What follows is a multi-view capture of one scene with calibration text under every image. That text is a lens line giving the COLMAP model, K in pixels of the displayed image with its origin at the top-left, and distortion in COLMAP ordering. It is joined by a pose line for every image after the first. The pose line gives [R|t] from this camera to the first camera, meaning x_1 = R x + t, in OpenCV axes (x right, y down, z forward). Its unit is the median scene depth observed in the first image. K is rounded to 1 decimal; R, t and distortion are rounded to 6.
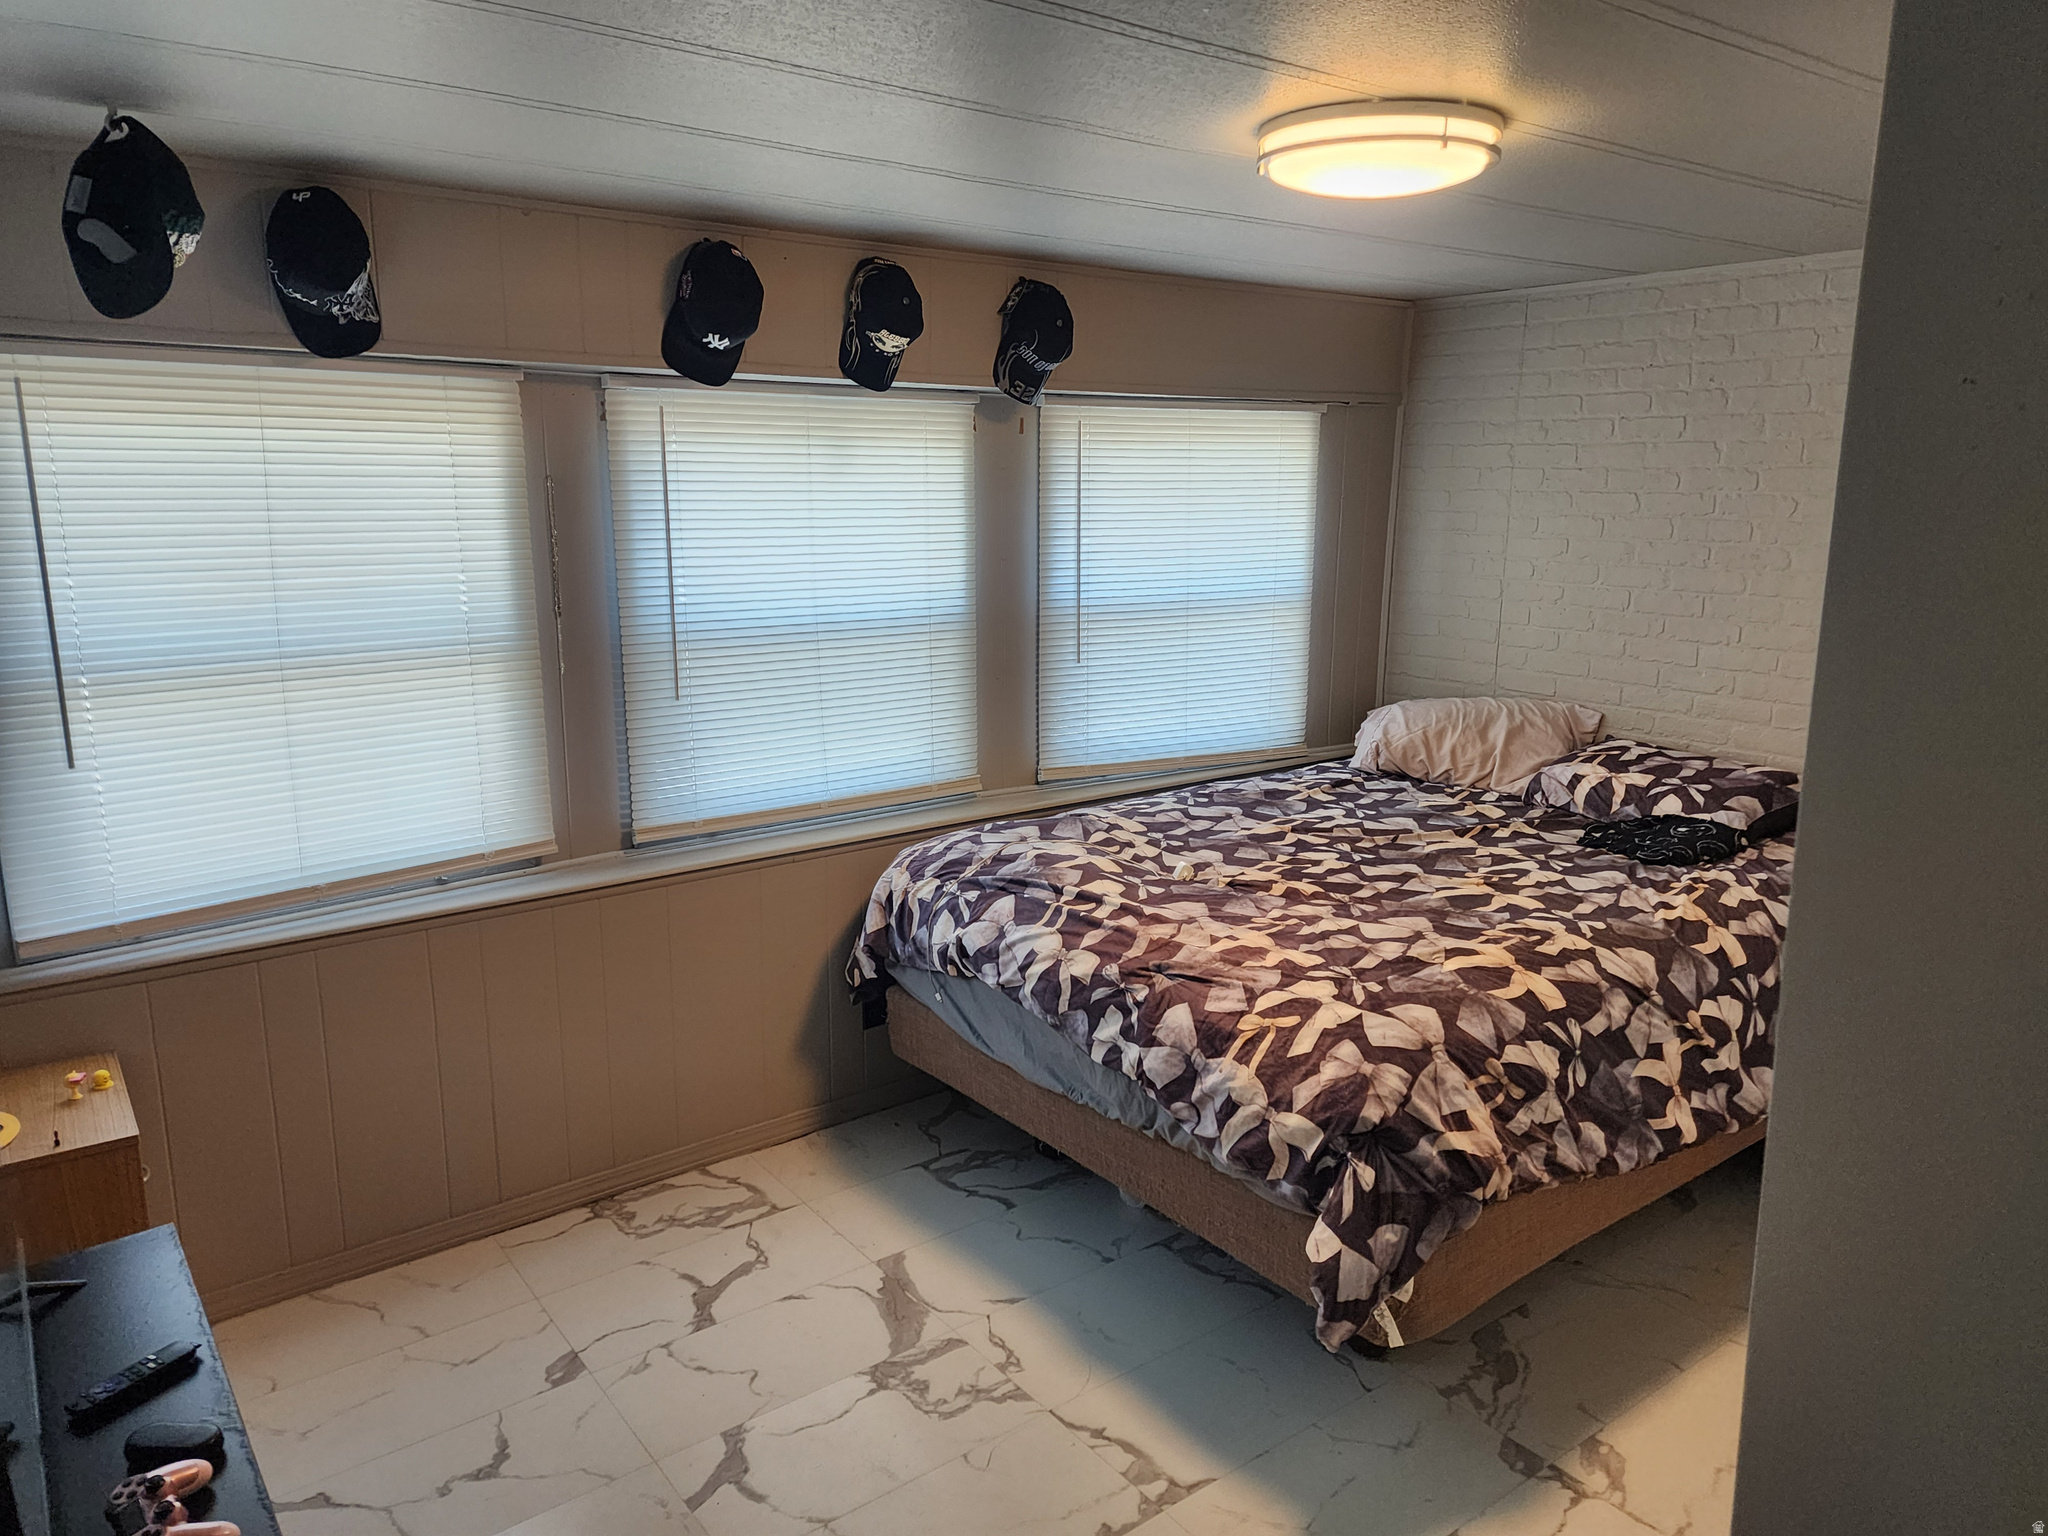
lens RADIAL K [[1361.9, 0, 1014.0], [0, 1361.9, 763.5], [0, 0, 1]] dist [0.094210, -0.087954]
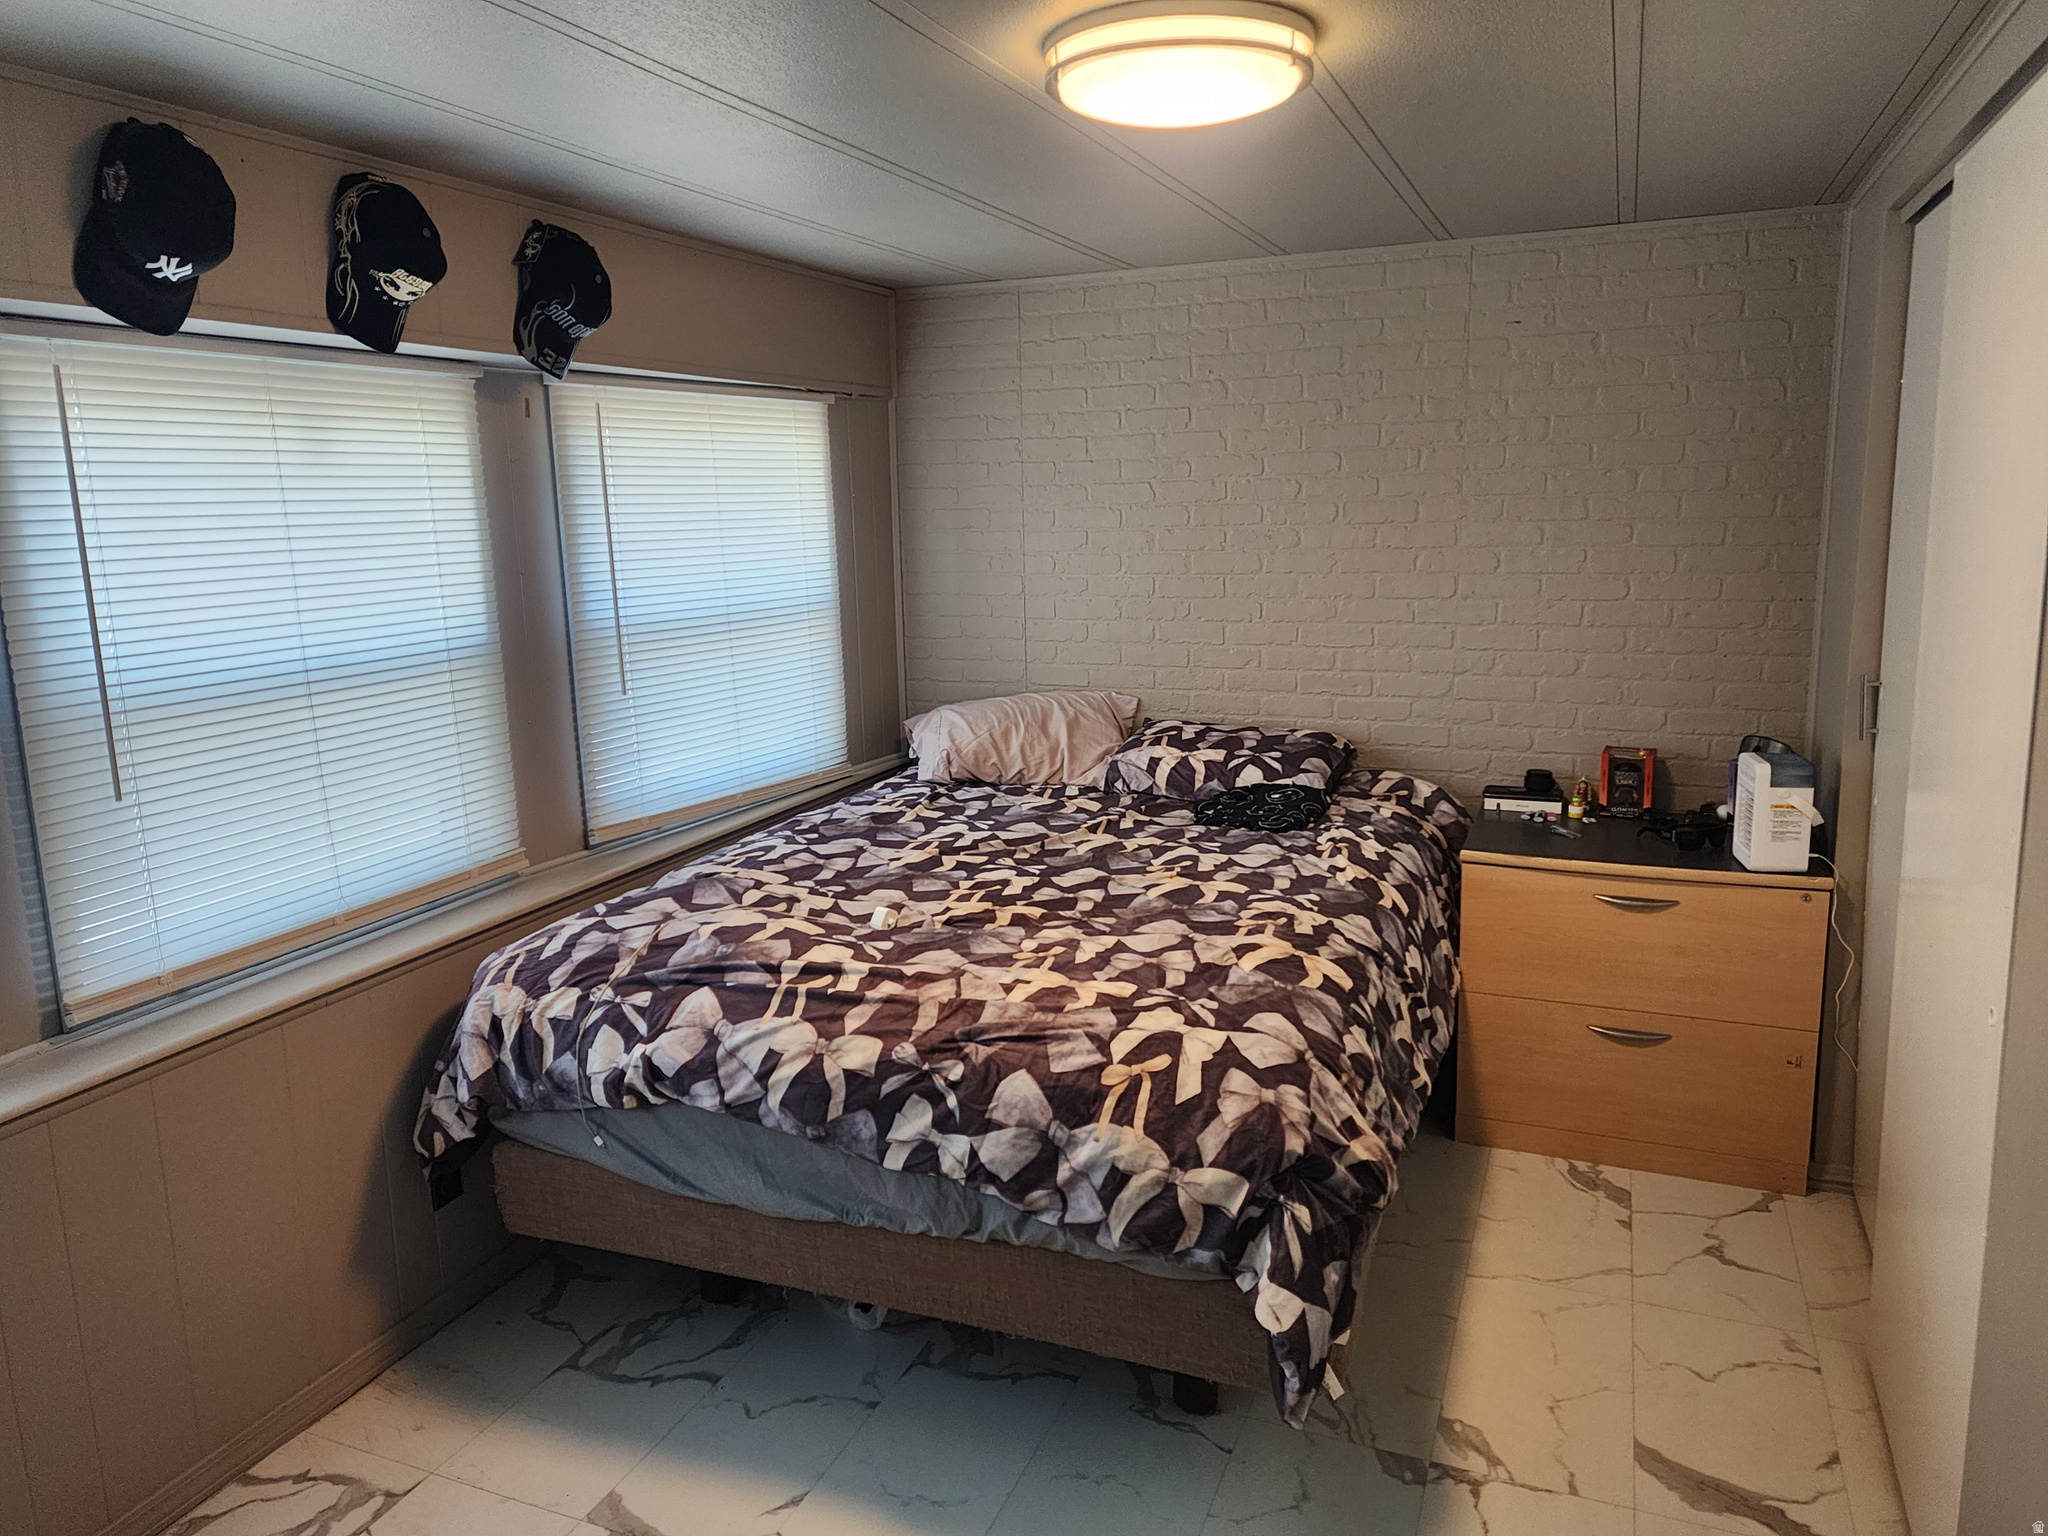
lens RADIAL K [[1393.5, 0, 1024.8], [0, 1393.5, 741.1], [0, 0, 1]] dist [0.119144, -0.146978]
pose [[0.867497, -0.112601, 0.484530, -0.224197], [0.130263, 0.991475, -0.002810, -0.017968], [-0.480084, 0.065555, 0.874770, 0.199652]]
